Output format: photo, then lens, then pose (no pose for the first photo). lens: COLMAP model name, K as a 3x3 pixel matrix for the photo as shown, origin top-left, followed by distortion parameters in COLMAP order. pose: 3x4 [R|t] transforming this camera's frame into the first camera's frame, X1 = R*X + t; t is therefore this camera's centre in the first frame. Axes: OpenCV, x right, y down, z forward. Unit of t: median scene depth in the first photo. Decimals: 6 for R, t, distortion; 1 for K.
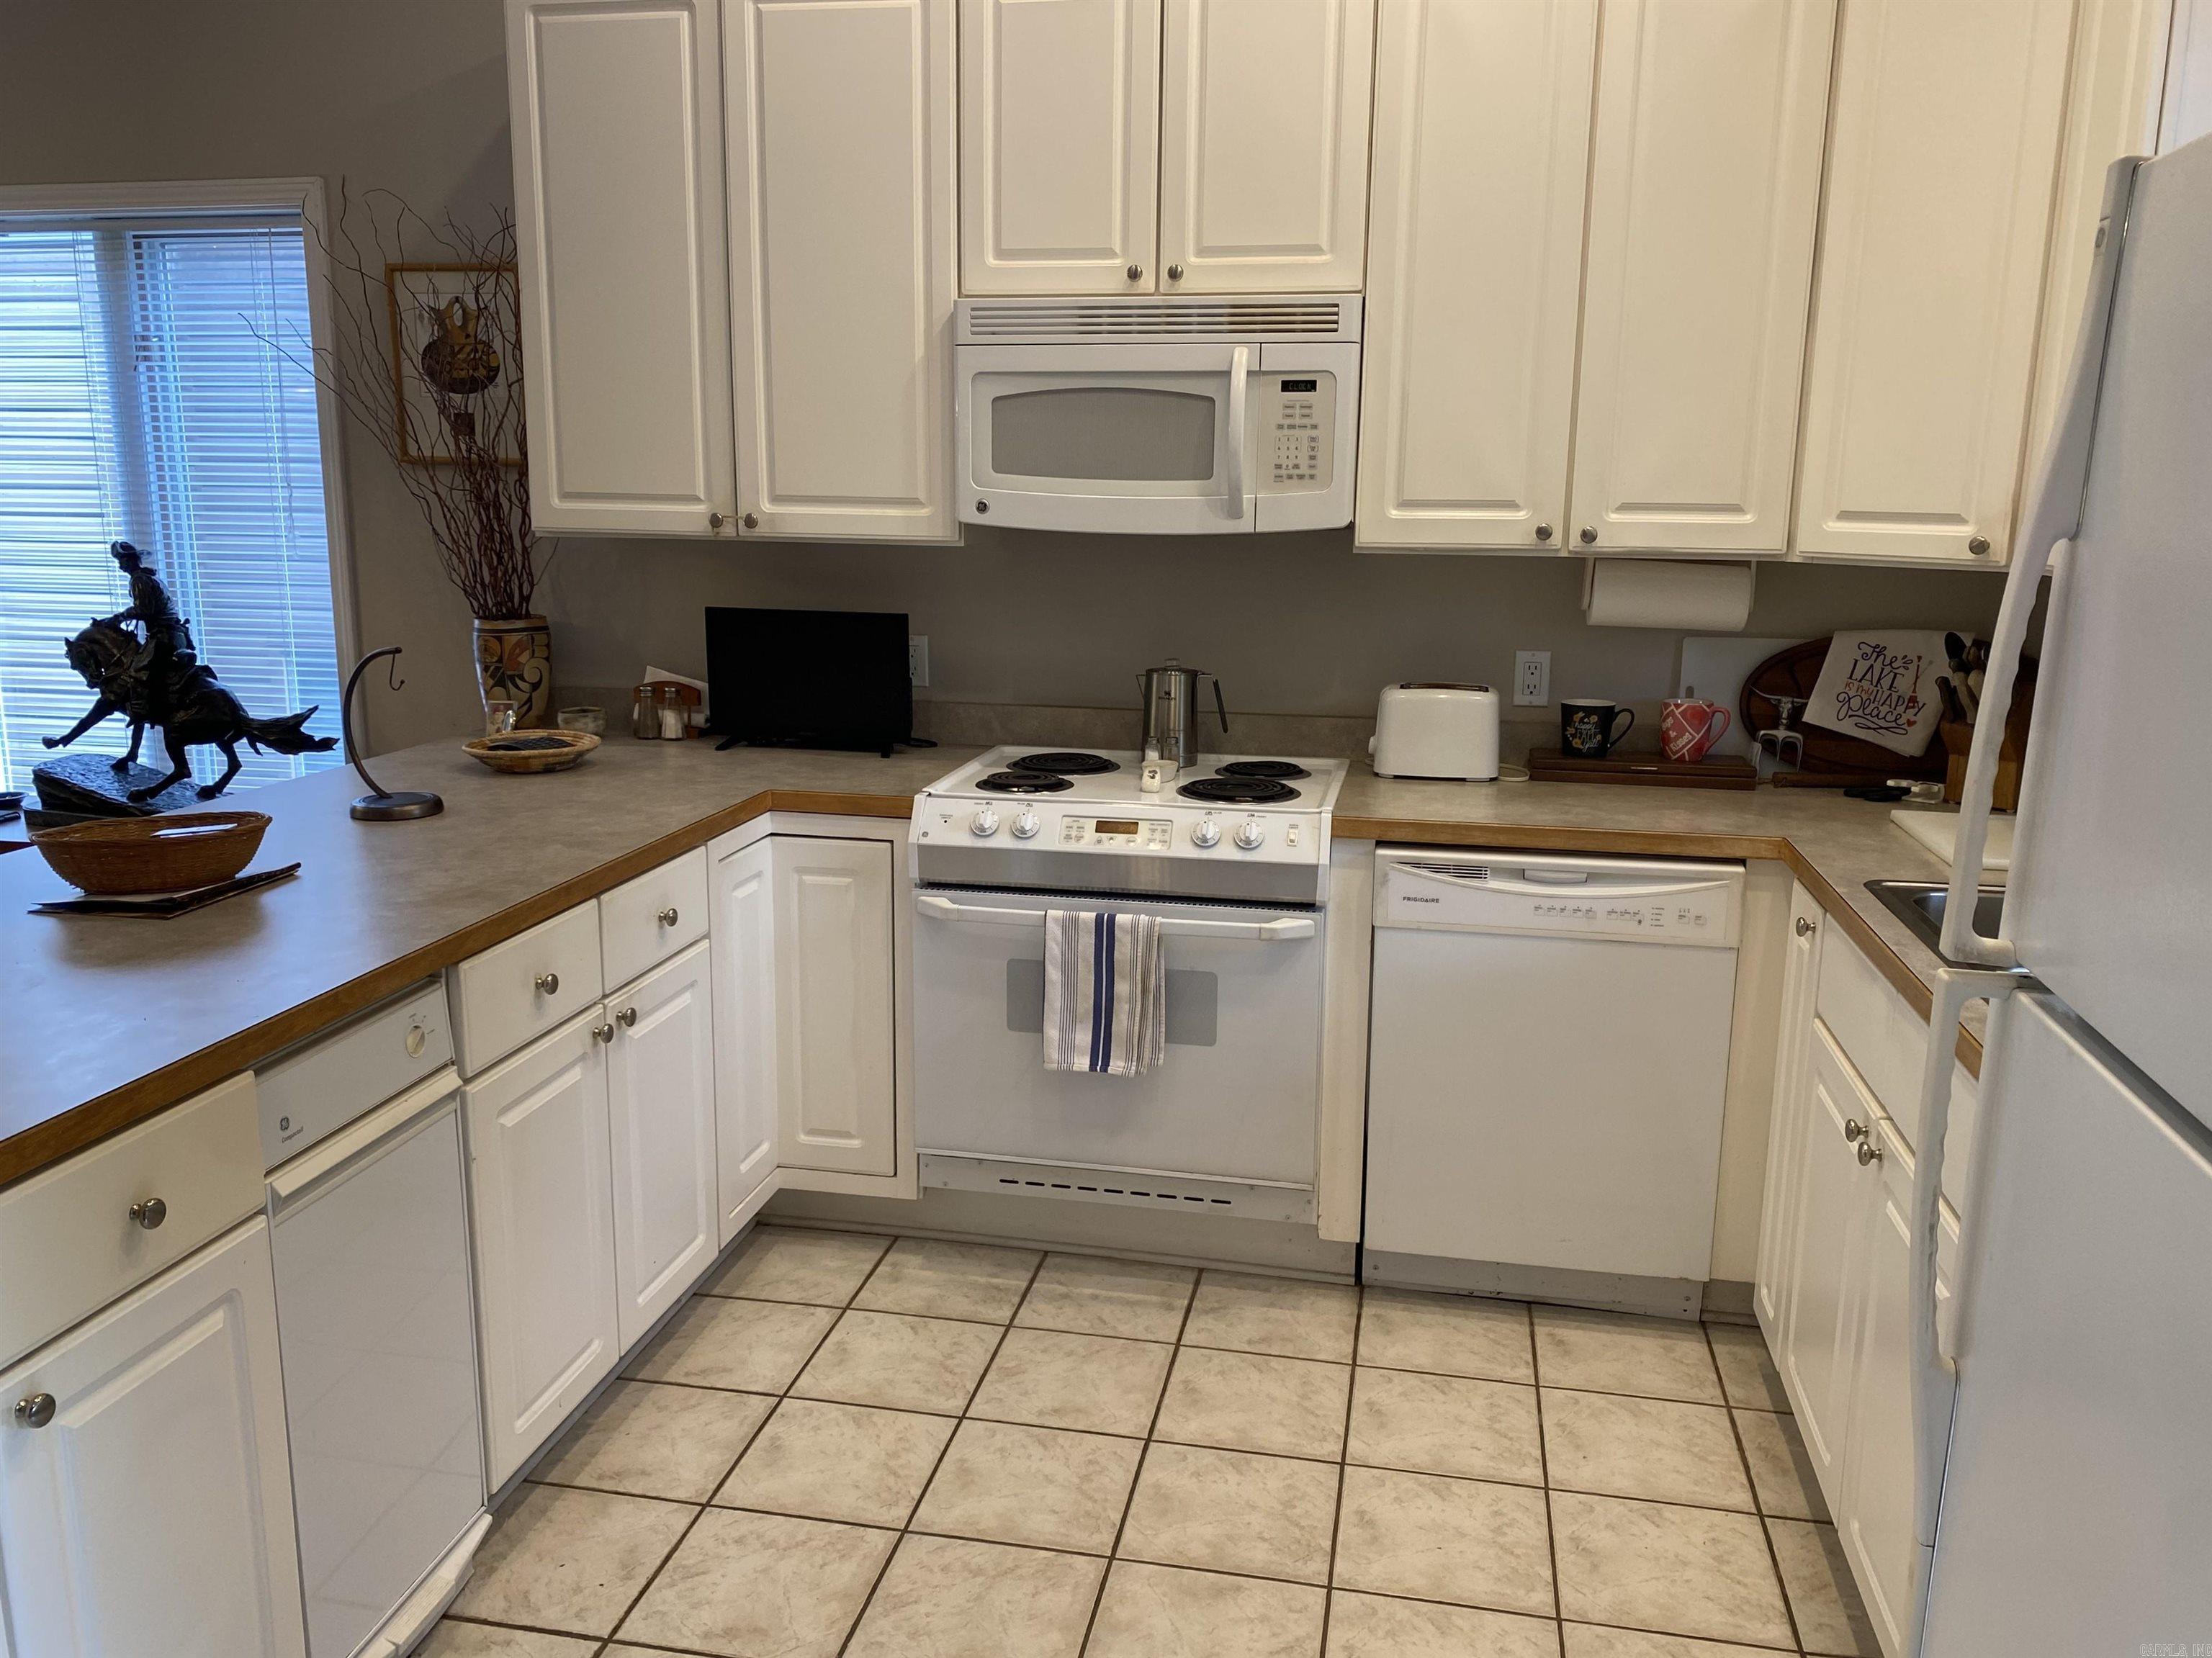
lens RADIAL K [[1688.1, 0, 1100.5], [0, 1688.1, 823.0], [0, 0, 1]] dist [0.104560, -0.186635]
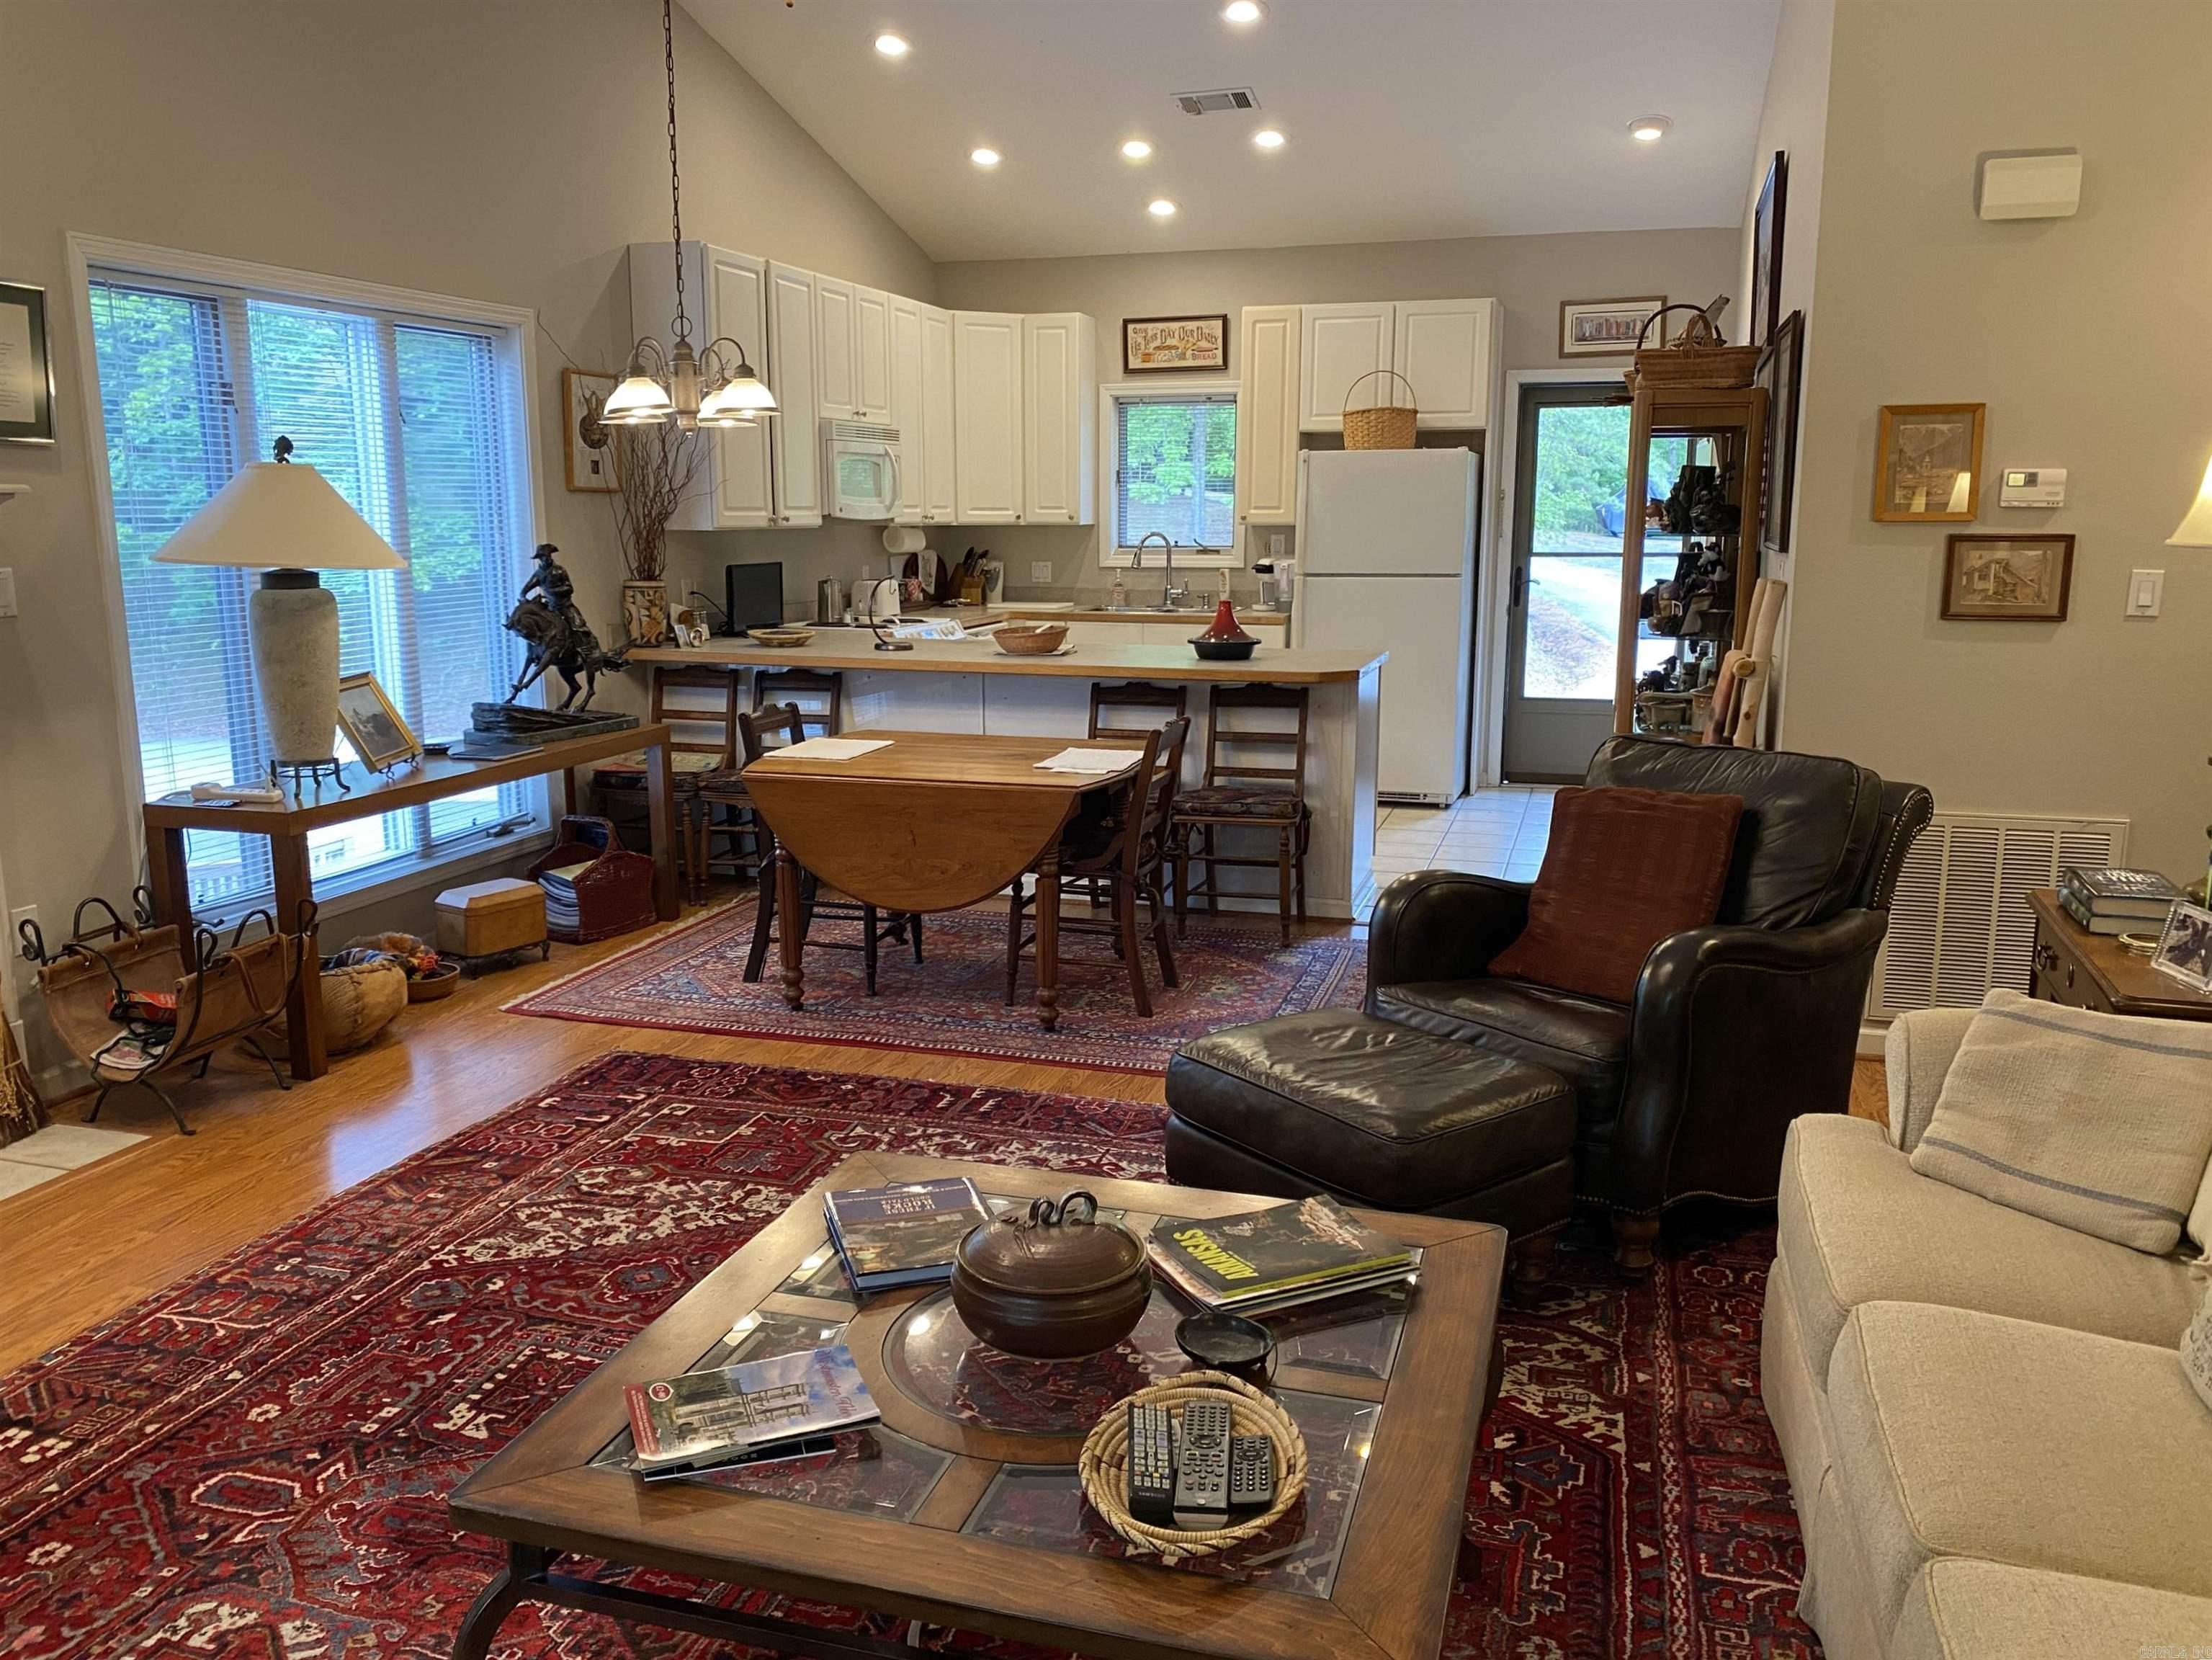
lens RADIAL K [[1702.3, 0, 1098.7], [0, 1702.3, 816.2], [0, 0, 1]] dist [0.082929, -0.102157]
pose [[0.104748, -0.191358, 0.975915, -2.479995], [0.199143, 0.965474, 0.167937, -0.110185], [-0.974356, 0.176755, 0.139239, 0.427063]]
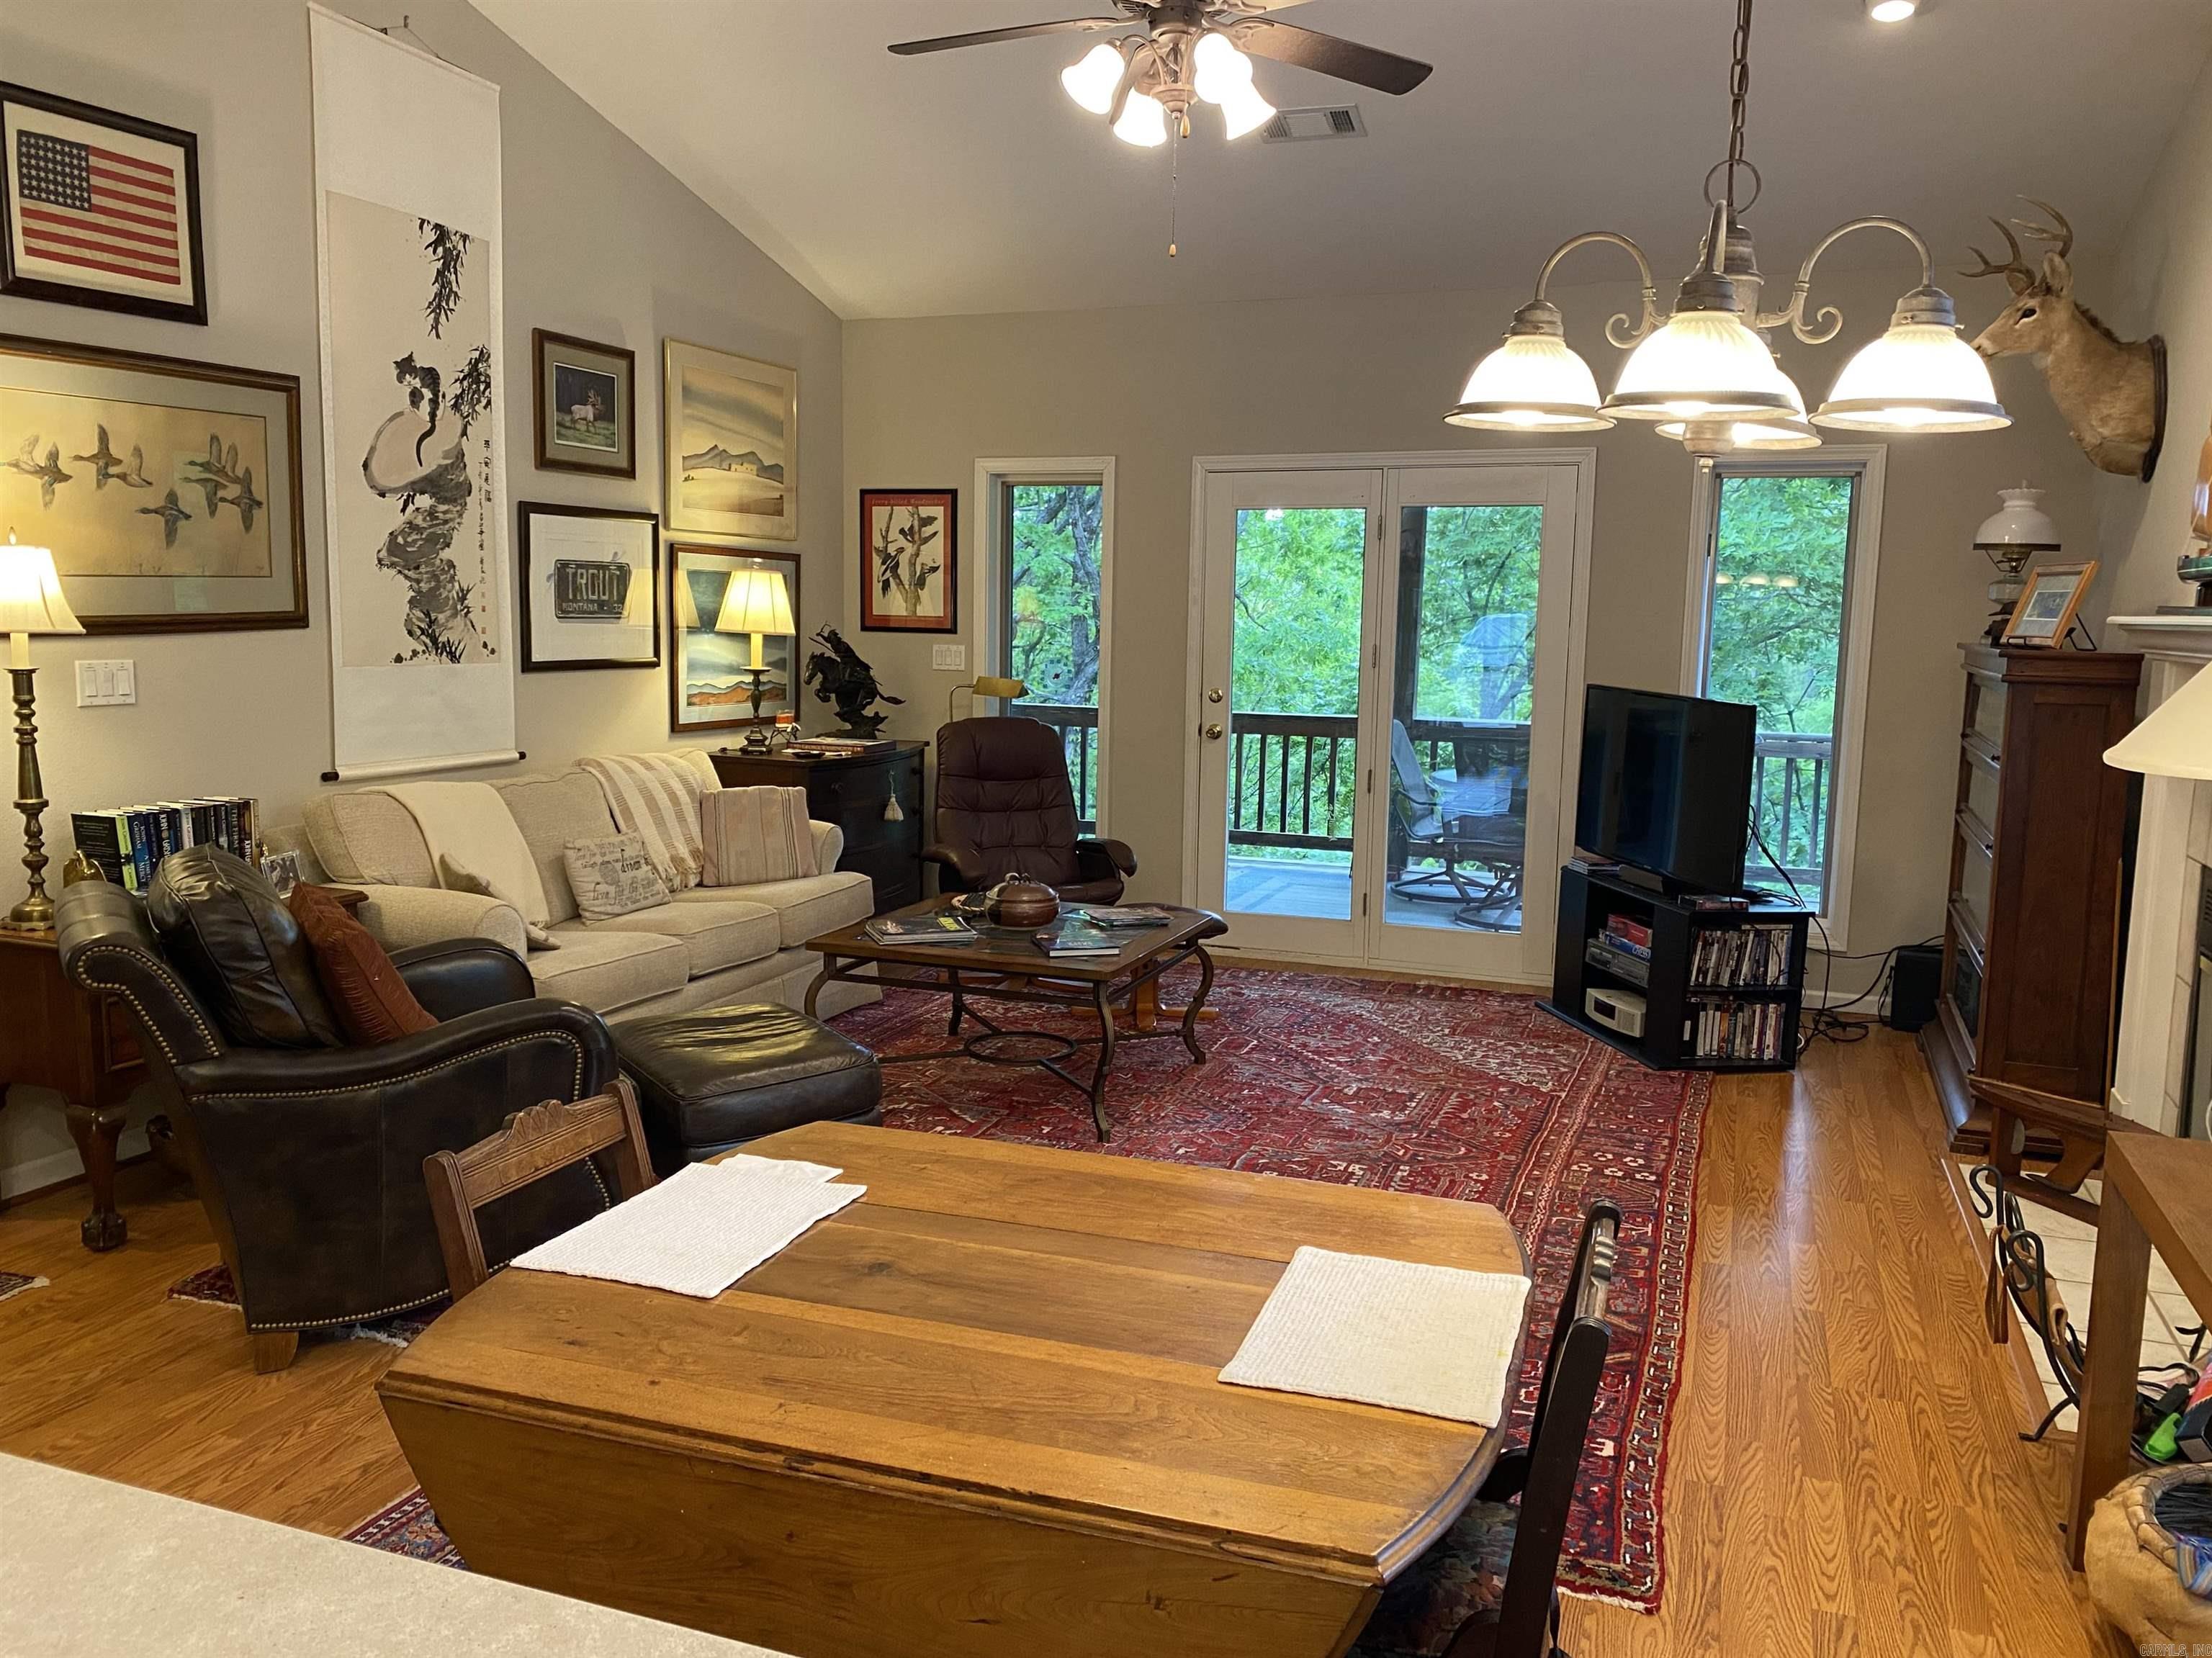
lens RADIAL K [[1688.1, 0, 1100.5], [0, 1688.1, 823.0], [0, 0, 1]] dist [0.104560, -0.186635]
pose [[-0.170898, 0.109556, -0.979179, -0.244881], [-0.215700, 0.965532, 0.145676, -0.177202], [0.961388, 0.236104, -0.141376, 0.860323]]
